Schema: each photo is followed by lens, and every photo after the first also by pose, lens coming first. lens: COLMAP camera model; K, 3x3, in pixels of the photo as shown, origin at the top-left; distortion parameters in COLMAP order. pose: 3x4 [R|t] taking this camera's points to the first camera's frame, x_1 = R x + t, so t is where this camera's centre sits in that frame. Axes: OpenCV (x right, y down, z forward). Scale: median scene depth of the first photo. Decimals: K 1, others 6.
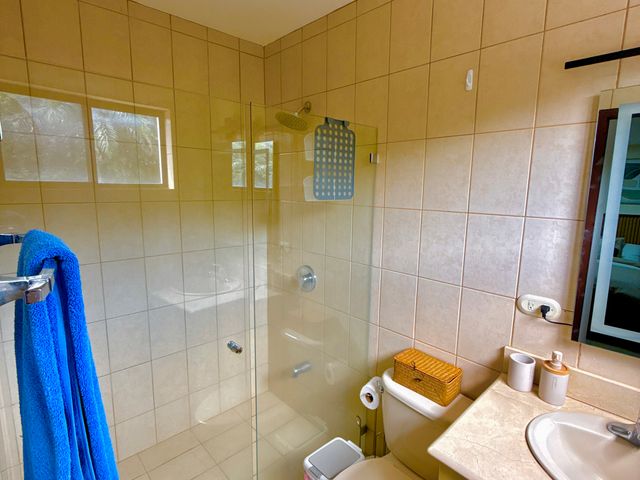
lens RADIAL K [[337.2, 0, 320.0], [0, 337.2, 240.0], [0, 0, 1]] dist [-0.004333, 0.001732]
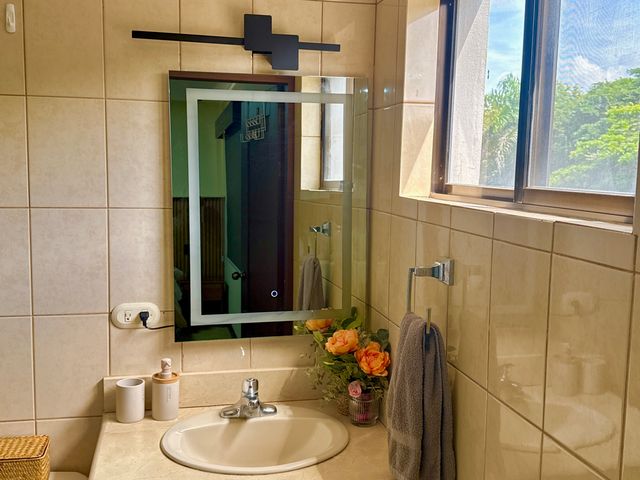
lens RADIAL K [[686.5, 0, 320.0], [0, 686.5, 240.0], [0, 0, 1]] dist [0.182483, -0.342092]
pose [[0.512220, -0.103617, 0.852581, -0.563922], [0.121326, 0.991471, 0.047606, -0.011764], [-0.850242, 0.079055, 0.520422, -0.289208]]
